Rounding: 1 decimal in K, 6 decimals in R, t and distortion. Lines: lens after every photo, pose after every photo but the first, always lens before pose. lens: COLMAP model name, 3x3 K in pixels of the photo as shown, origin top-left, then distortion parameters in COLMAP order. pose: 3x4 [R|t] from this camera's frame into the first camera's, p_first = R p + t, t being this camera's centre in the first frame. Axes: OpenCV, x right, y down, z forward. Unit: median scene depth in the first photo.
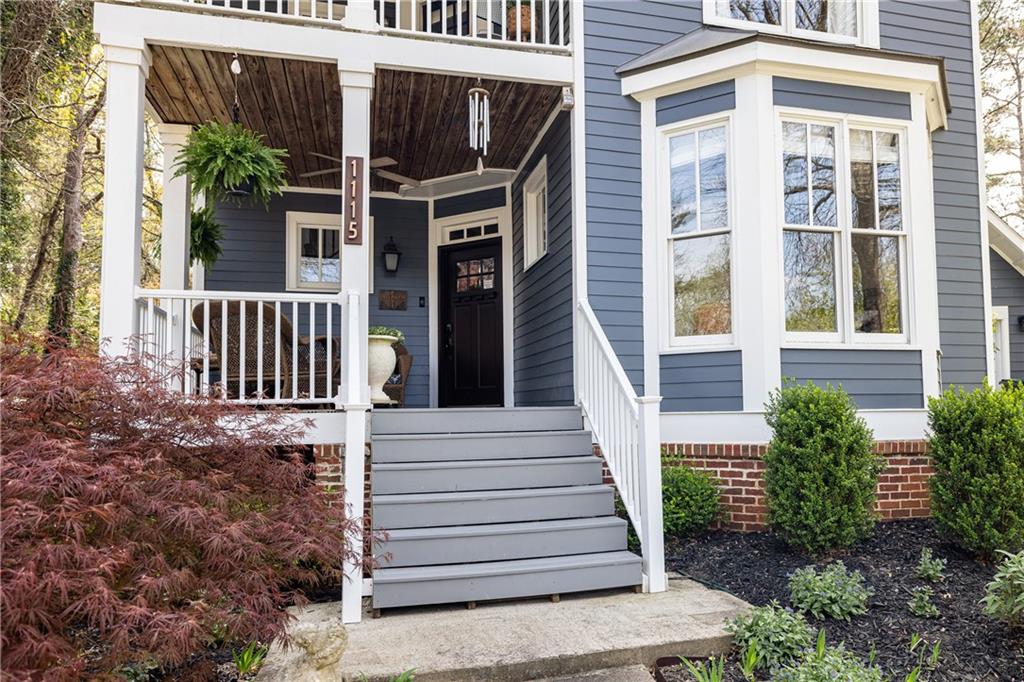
lens RADIAL K [[739.6, 0, 535.4], [0, 739.6, 362.4], [0, 0, 1]] dist [-0.003986, -0.001490]
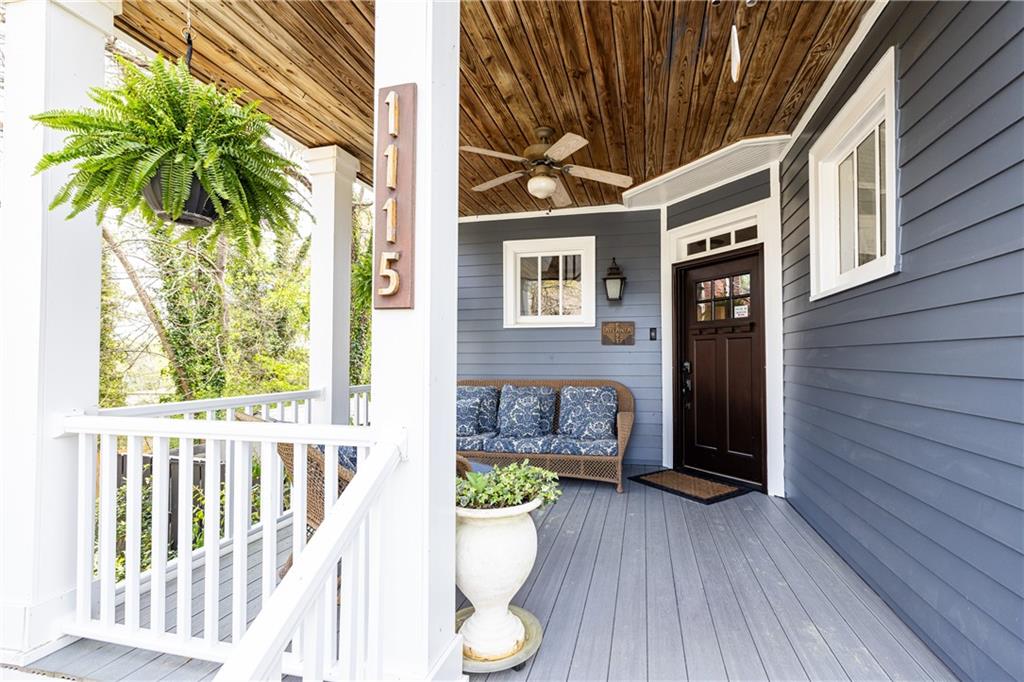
lens RADIAL K [[443.4, 0, 544.9], [0, 443.4, 359.4], [0, 0, 1]] dist [-0.000067, -0.000124]
pose [[0.895163, 0.005901, -0.445700, -0.044149], [0.026078, 0.997506, 0.065584, -0.096949], [0.444975, -0.070331, 0.892777, 0.545772]]
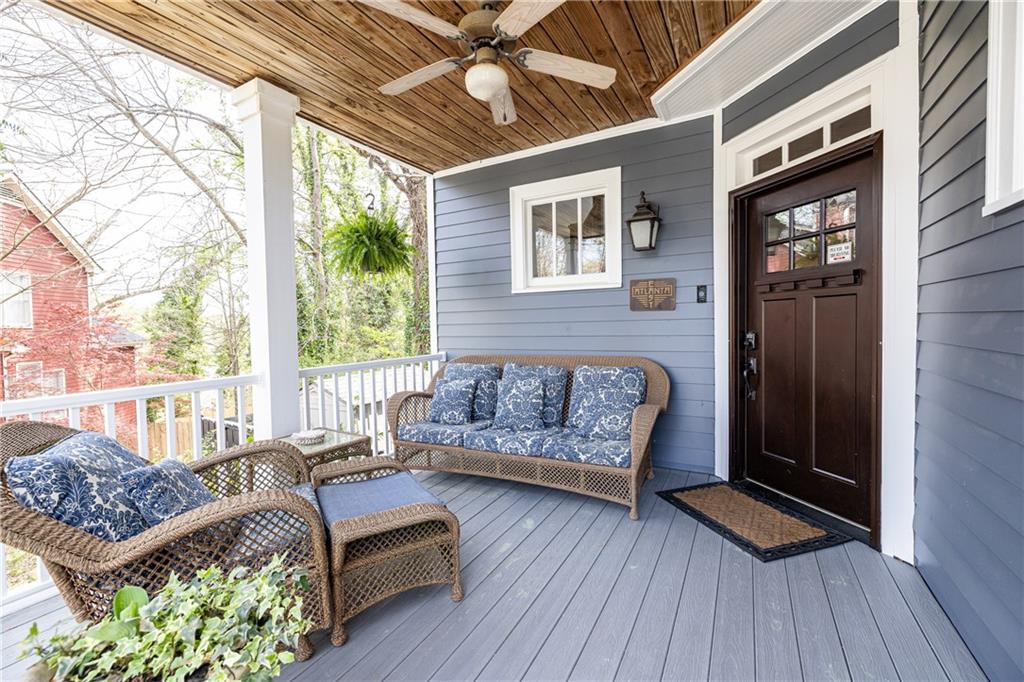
lens RADIAL K [[425.9, 0, 513.6], [0, 425.9, 346.3], [0, 0, 1]] dist [0.000215, -0.000349]
pose [[0.739550, 0.025440, -0.672620, -0.036022], [0.062094, 0.992446, 0.105809, -0.093133], [0.670231, -0.120017, 0.732384, 0.697333]]
